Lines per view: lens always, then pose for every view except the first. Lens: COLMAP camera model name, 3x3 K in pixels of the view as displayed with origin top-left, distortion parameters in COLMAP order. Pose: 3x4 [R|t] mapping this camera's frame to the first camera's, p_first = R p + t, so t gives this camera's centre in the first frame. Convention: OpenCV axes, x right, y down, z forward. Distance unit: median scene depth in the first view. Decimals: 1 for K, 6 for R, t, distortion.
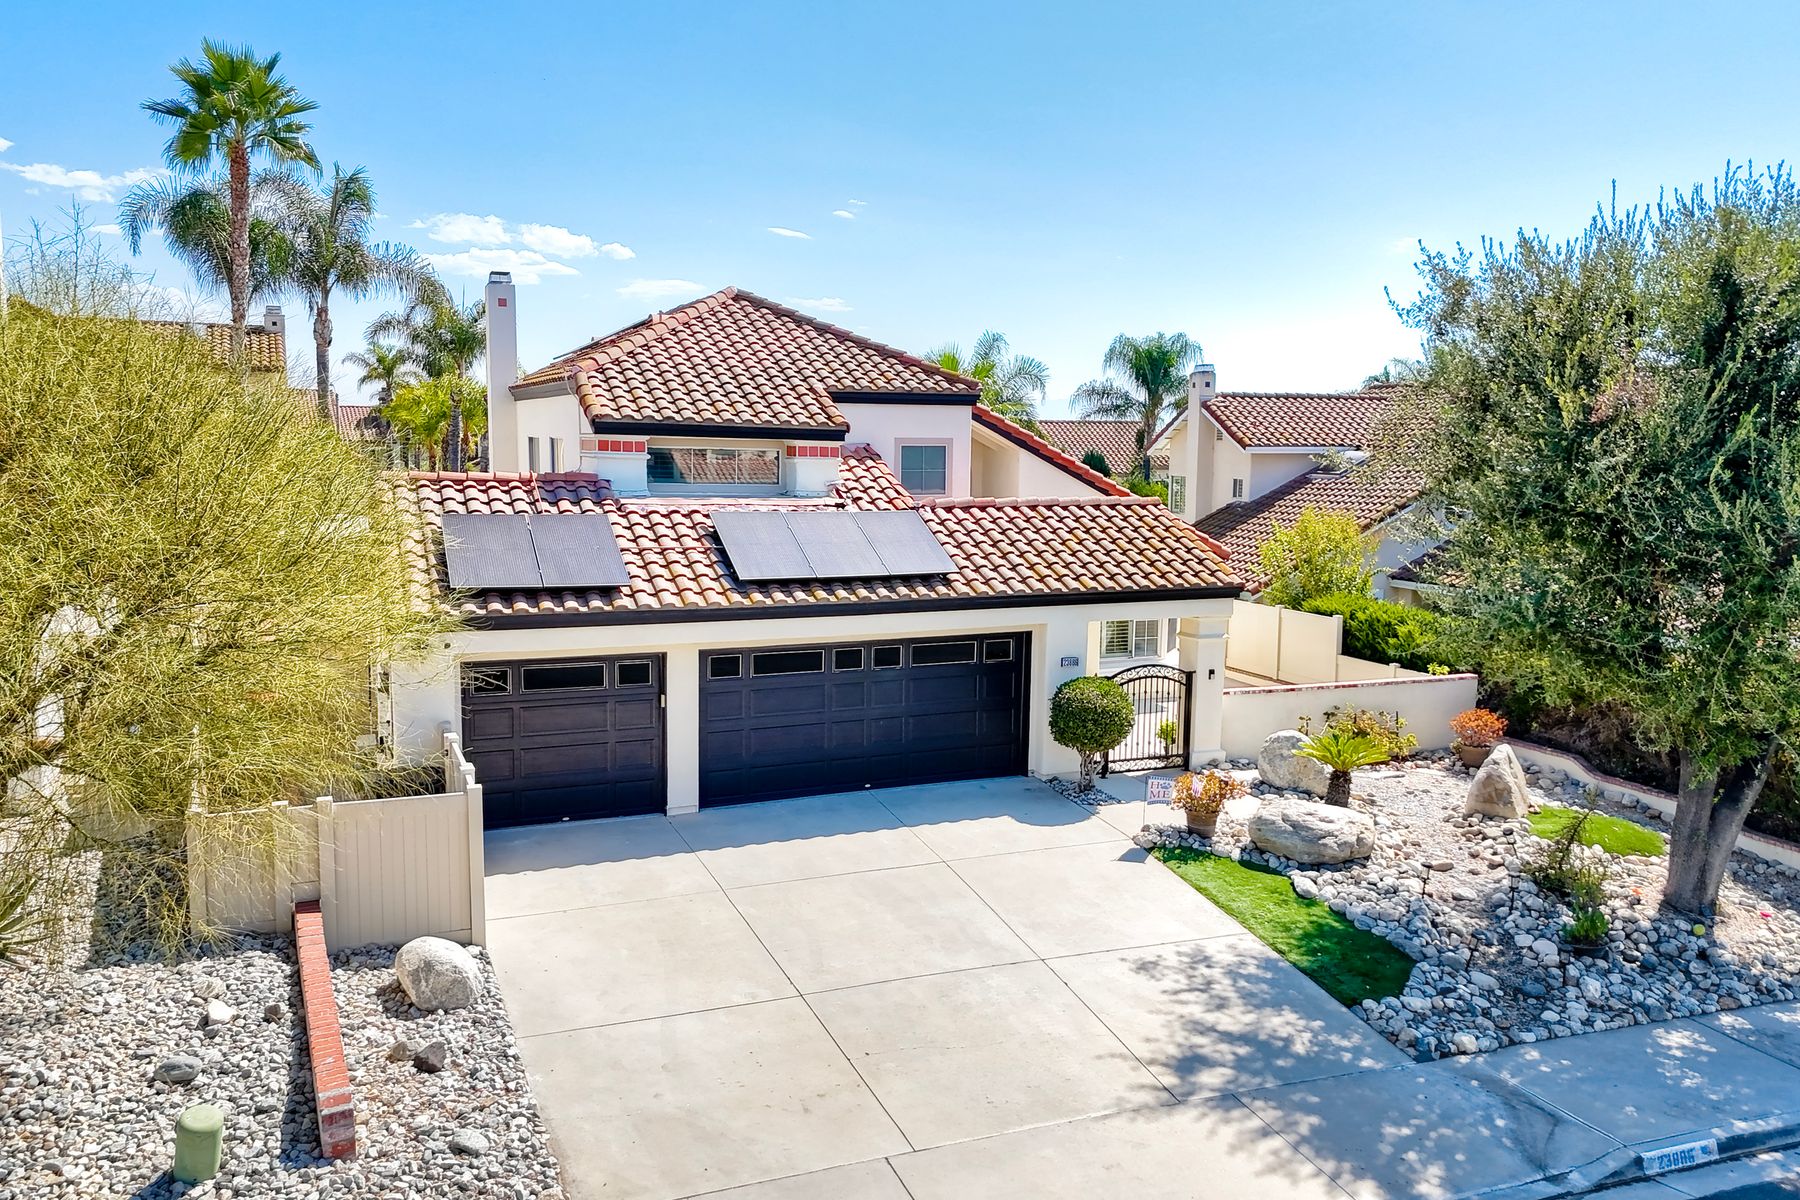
lens RADIAL K [[1323.3, 0, 894.0], [0, 1323.3, 600.3], [0, 0, 1]] dist [0.054723, -0.032039]
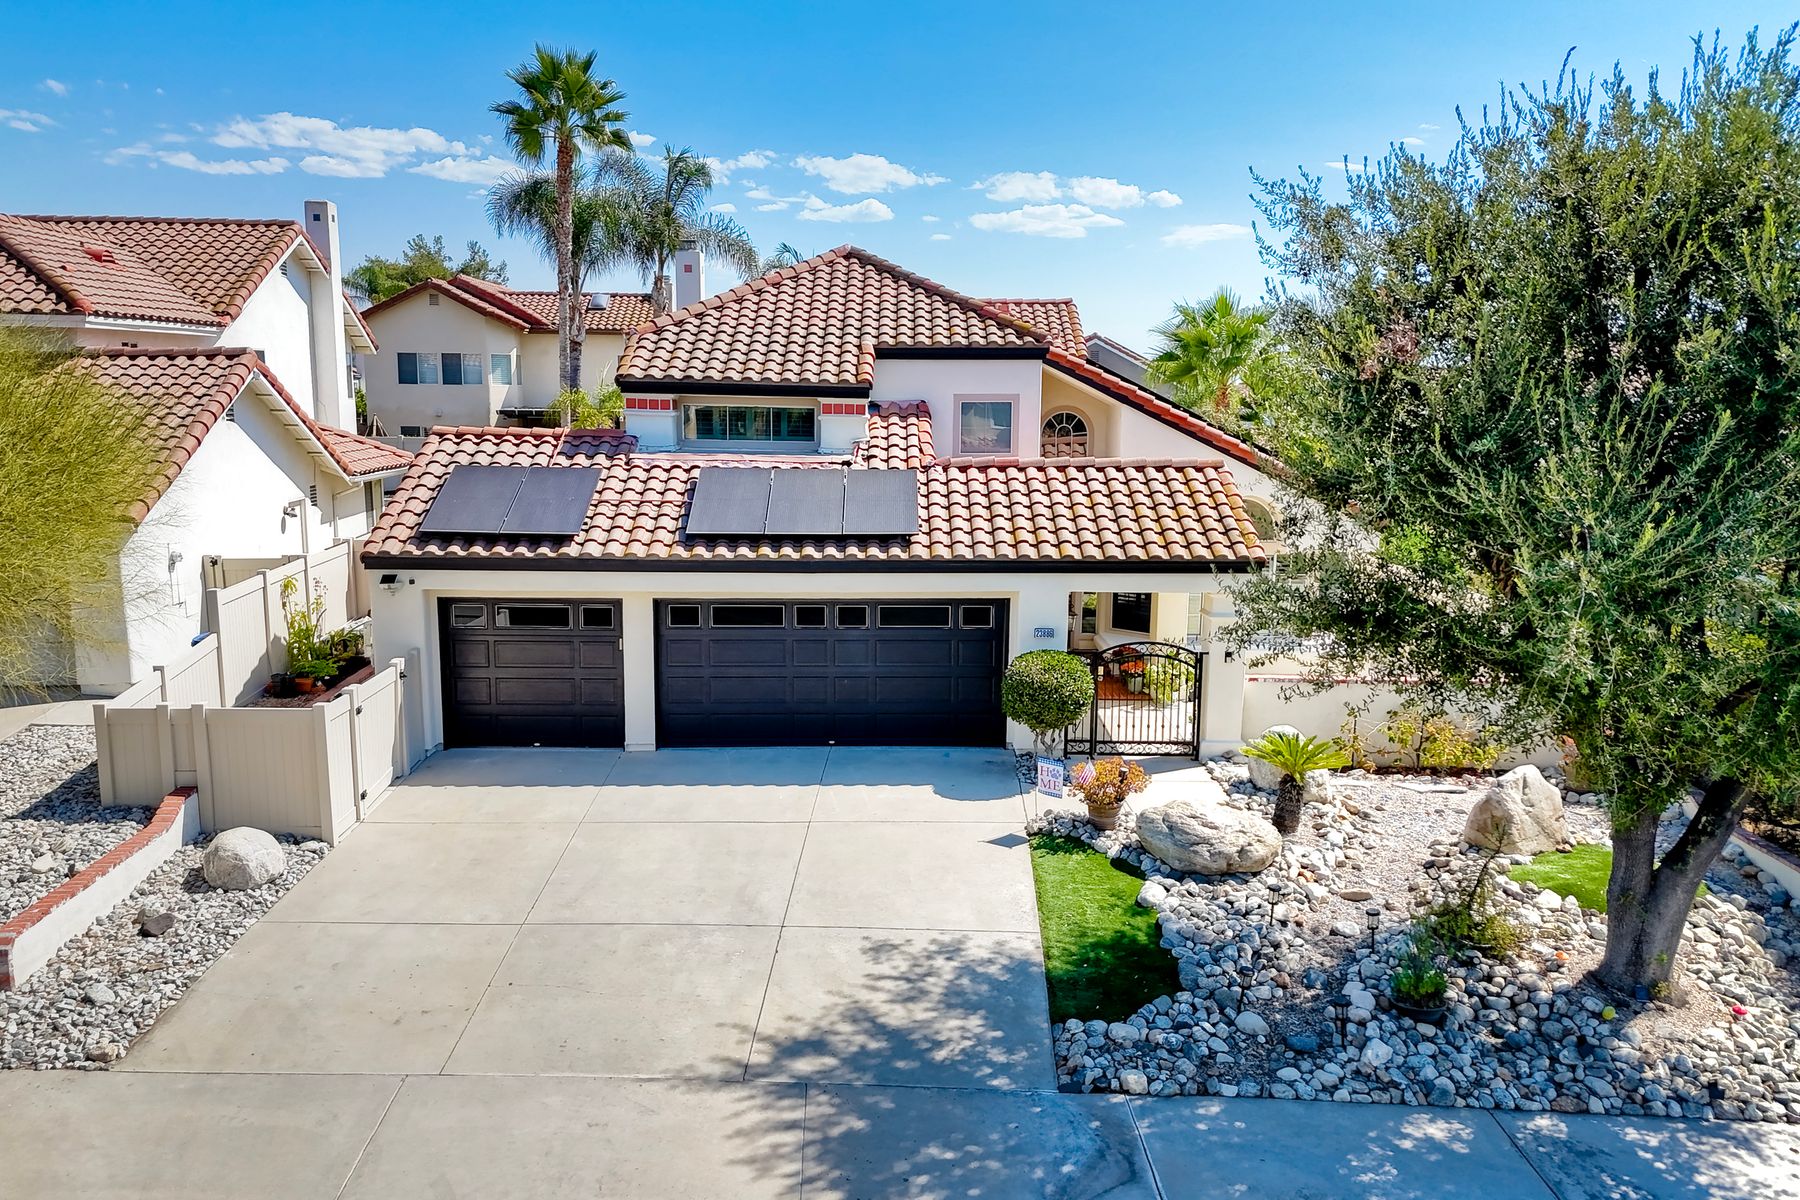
lens RADIAL K [[1323.3, 0, 904.0], [0, 1323.3, 602.3], [0, 0, 1]] dist [0.054723, -0.032039]
pose [[0.925954, 0.055843, -0.373486, 0.439337], [-0.041565, 0.998068, 0.046180, -0.016688], [0.375343, -0.027236, 0.926486, 0.095641]]
